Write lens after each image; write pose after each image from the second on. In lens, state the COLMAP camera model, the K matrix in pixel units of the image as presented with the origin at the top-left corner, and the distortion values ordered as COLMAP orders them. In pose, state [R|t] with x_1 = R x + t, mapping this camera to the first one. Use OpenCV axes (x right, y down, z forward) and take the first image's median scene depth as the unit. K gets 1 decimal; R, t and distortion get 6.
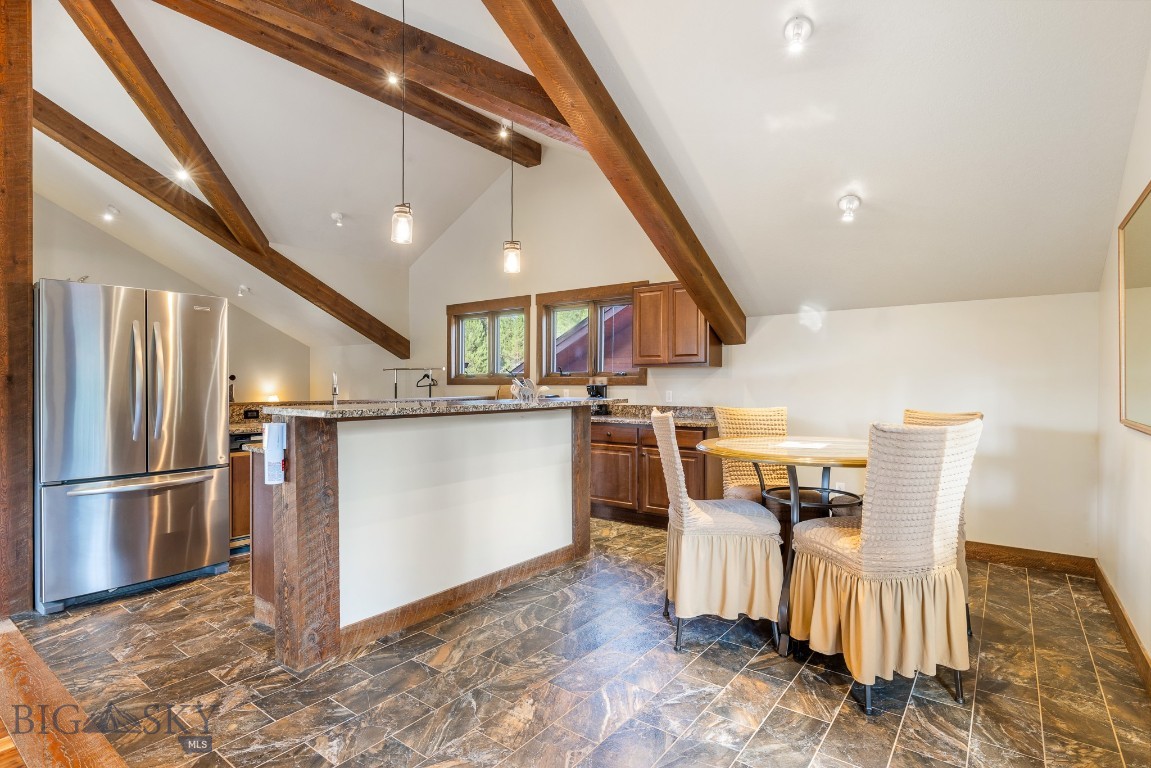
lens RADIAL K [[572.4, 0, 579.2], [0, 572.4, 385.8], [0, 0, 1]] dist [0.000031, 0.001121]
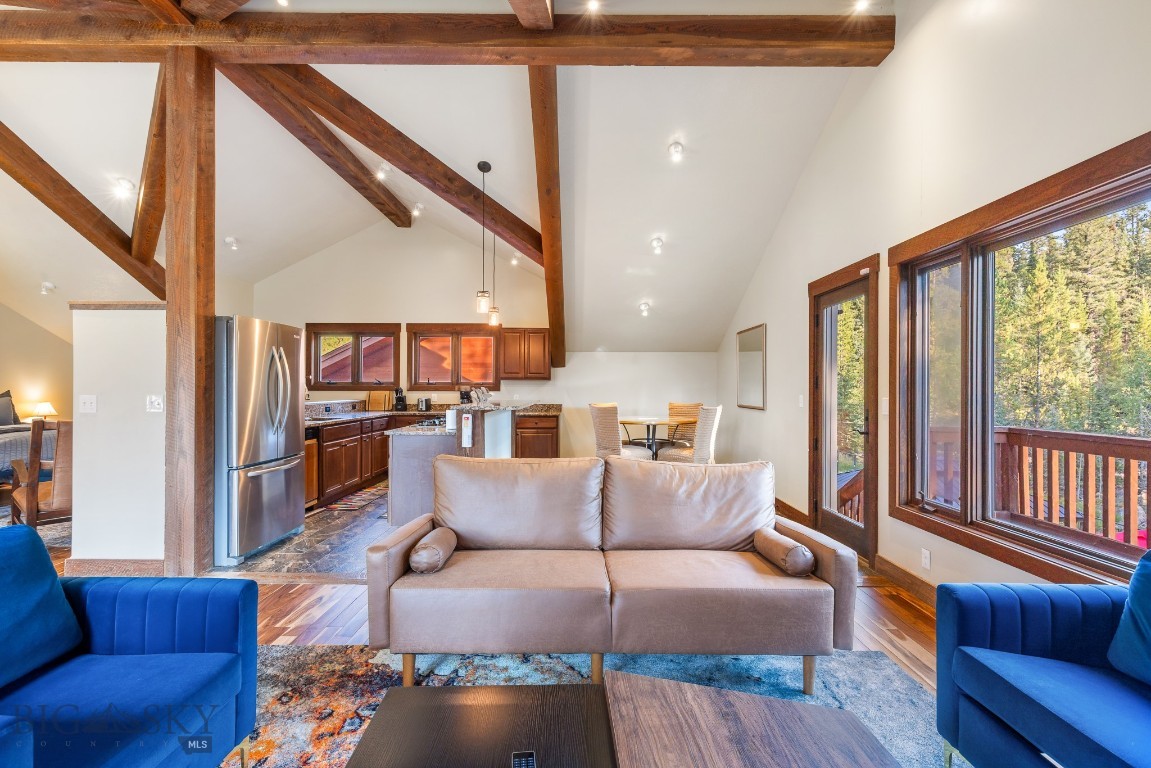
lens RADIAL K [[515.4, 0, 580.8], [0, 515.4, 388.6], [0, 0, 1]] dist [0.004166, 0.000574]
pose [[0.797776, 0.000628, 0.602953, -0.892754], [-0.001117, 0.999999, 0.000438, -0.014221], [-0.602953, -0.001023, 0.797776, -0.397415]]
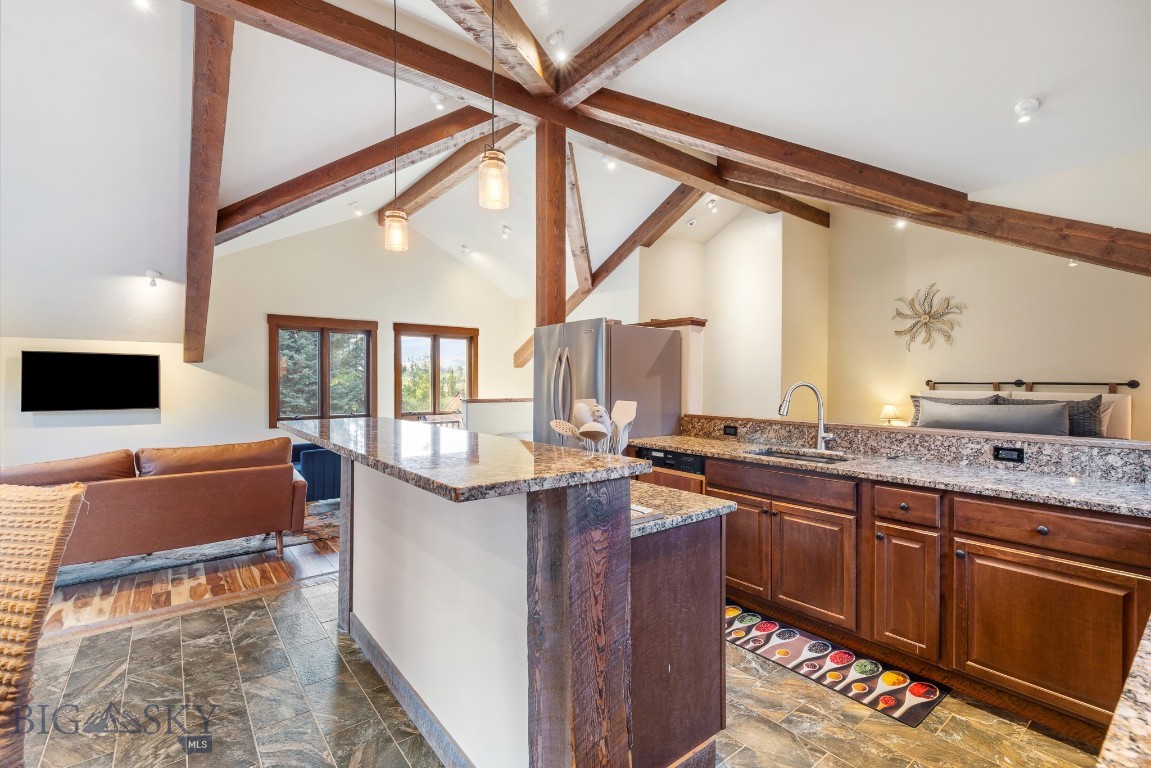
lens RADIAL K [[515.4, 0, 570.8], [0, 515.4, 382.8], [0, 0, 1]] dist [0.004166, 0.000574]
pose [[-0.260111, 0.004989, -0.965566, 0.360670], [-0.003345, 0.999976, 0.006068, -0.038843], [0.965573, 0.004808, -0.260089, 1.281988]]
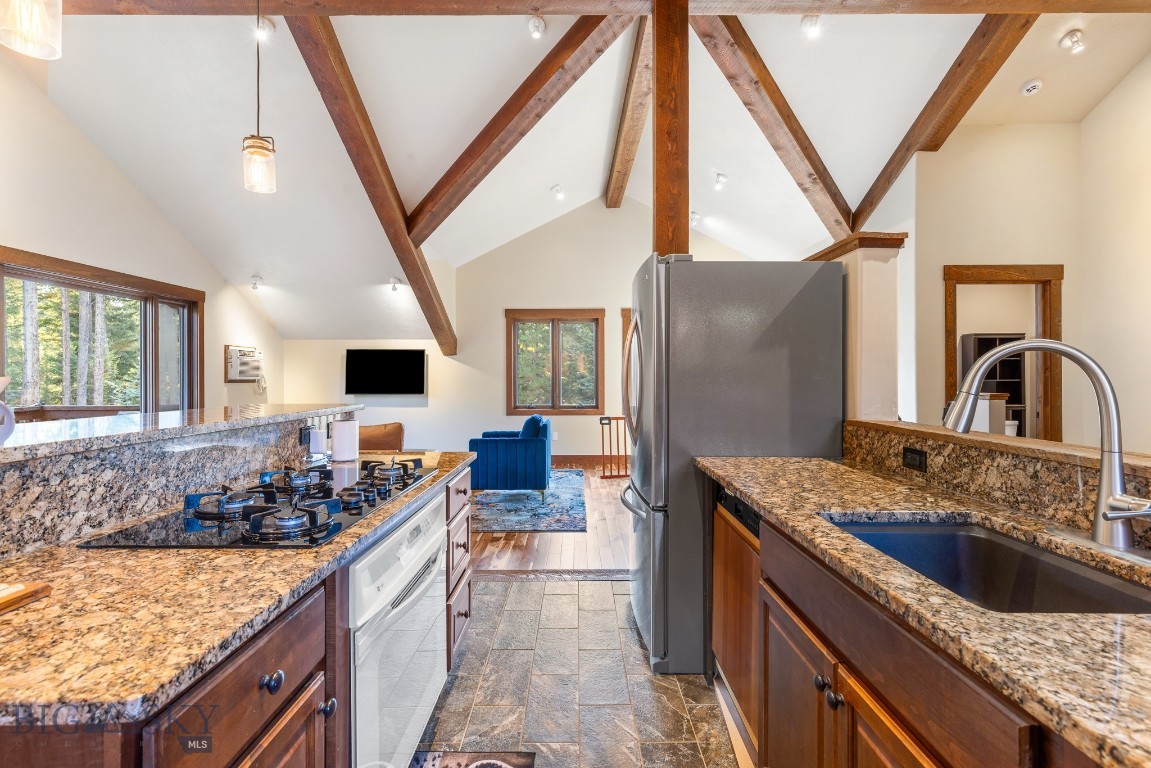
lens RADIAL K [[515.4, 0, 575.0], [0, 515.4, 377.3], [0, 0, 1]] dist [0.004166, 0.000574]
pose [[-0.796403, 0.004630, -0.604748, -0.202872], [0.001515, 0.999983, 0.005662, -0.015374], [0.604764, 0.003593, -0.796397, 1.520391]]
